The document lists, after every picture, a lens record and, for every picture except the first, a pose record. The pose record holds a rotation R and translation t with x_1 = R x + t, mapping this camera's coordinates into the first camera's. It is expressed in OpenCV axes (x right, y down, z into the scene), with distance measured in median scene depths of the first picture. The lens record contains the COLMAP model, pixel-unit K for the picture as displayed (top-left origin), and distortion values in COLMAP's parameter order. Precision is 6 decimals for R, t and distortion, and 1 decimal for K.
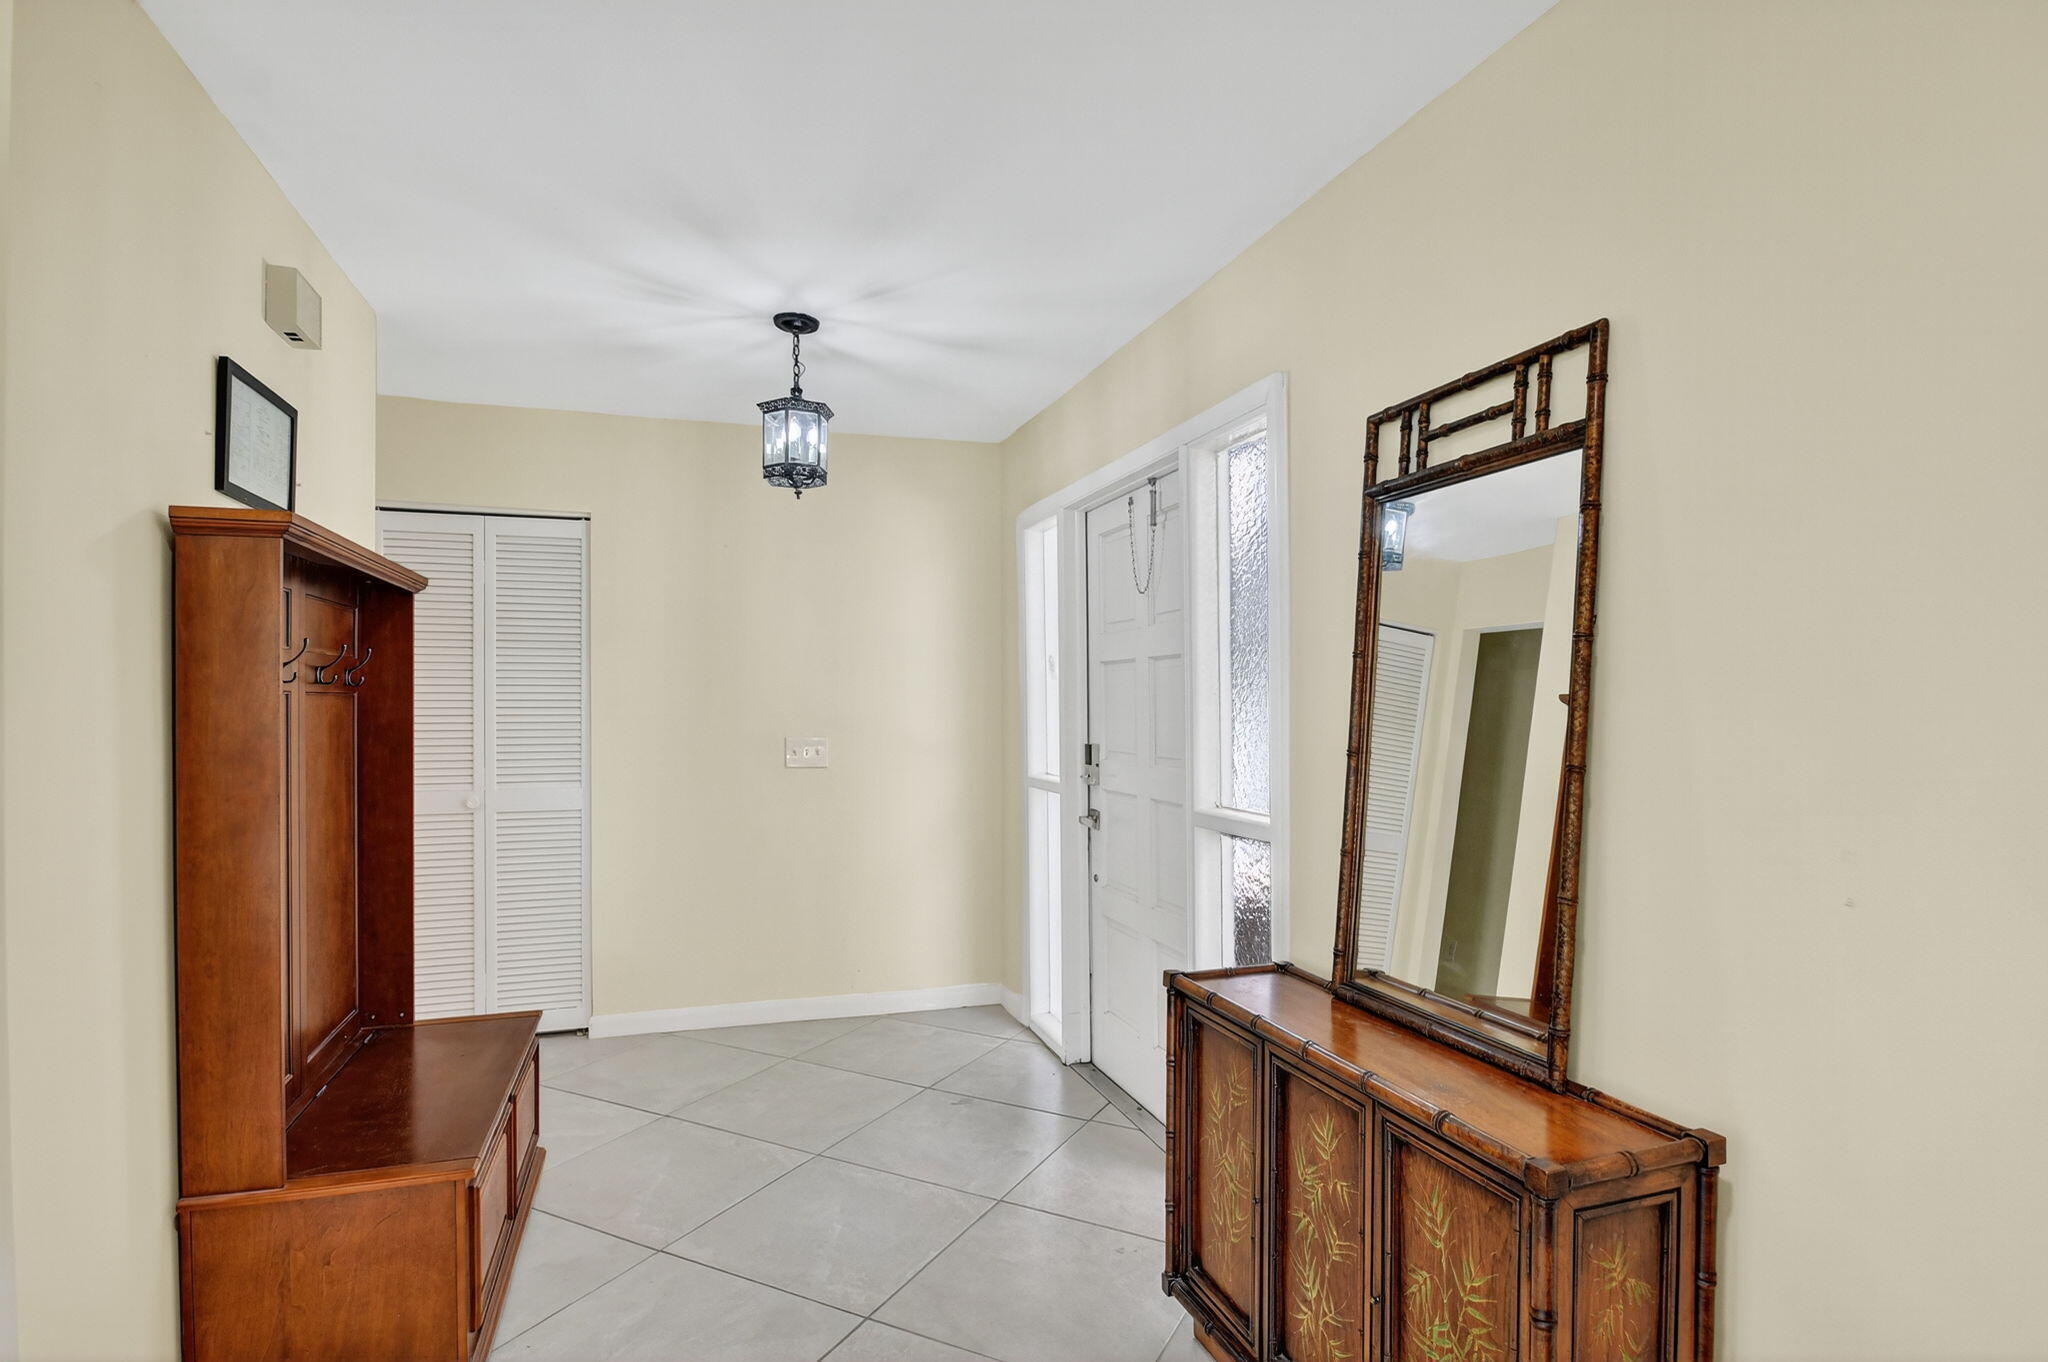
lens RADIAL K [[1039.4, 0, 1029.6], [0, 1039.4, 698.2], [0, 0, 1]] dist [-0.006288, -0.000765]
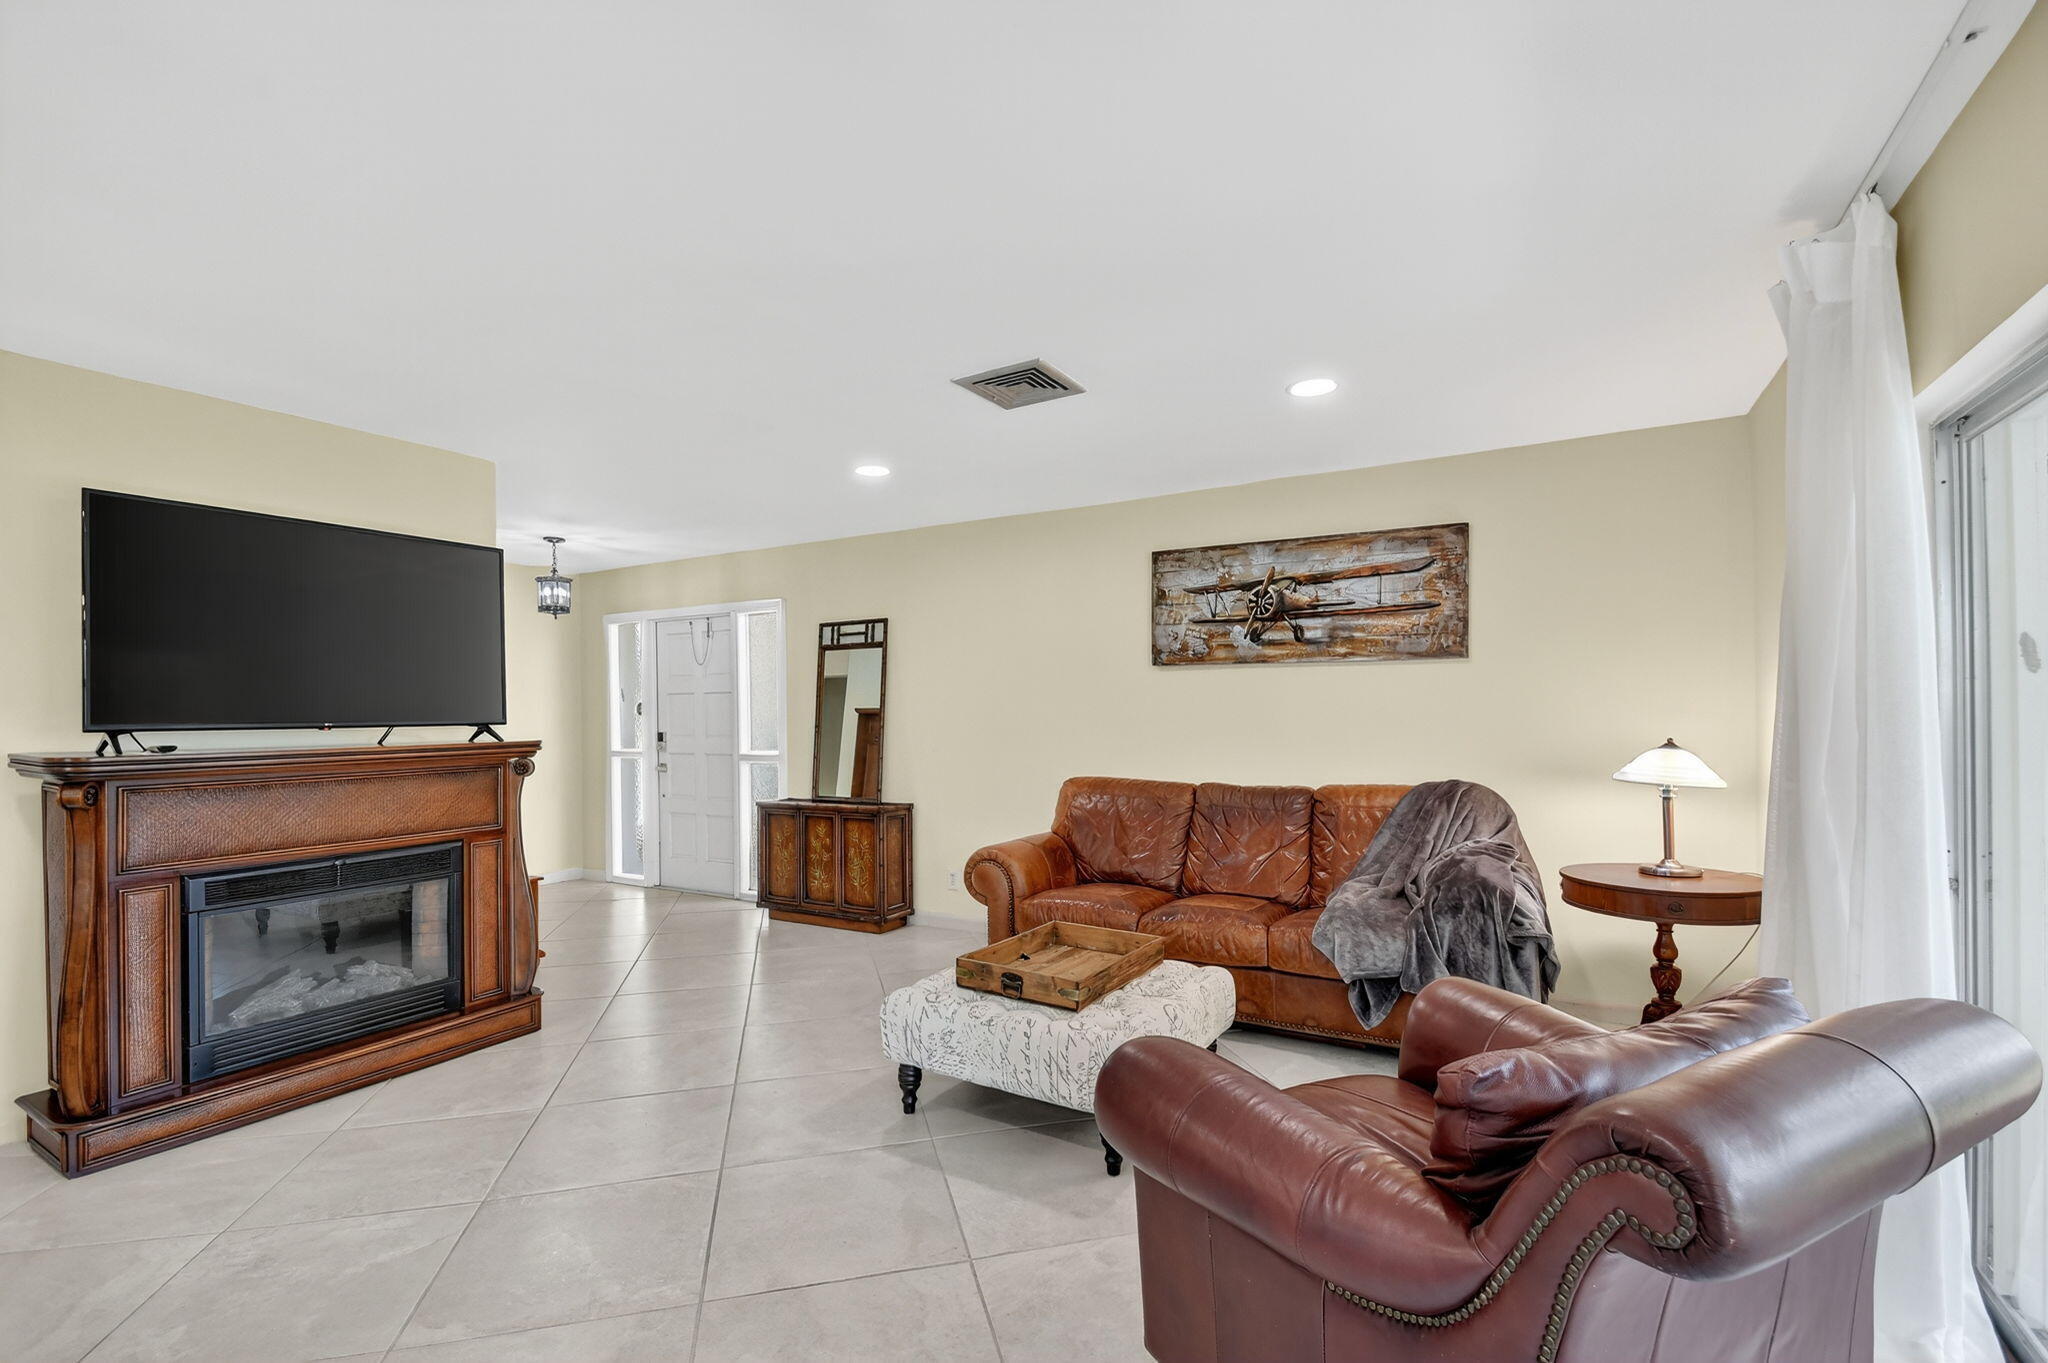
lens RADIAL K [[900.2, 0, 1012.5], [0, 900.2, 701.0], [0, 0, 1]] dist [-0.008761, -0.003781]
pose [[0.759263, -0.001114, 0.650783, -1.144700], [0.006944, 0.999955, -0.006389, -0.005598], [-0.650747, 0.009370, 0.759237, -1.672251]]
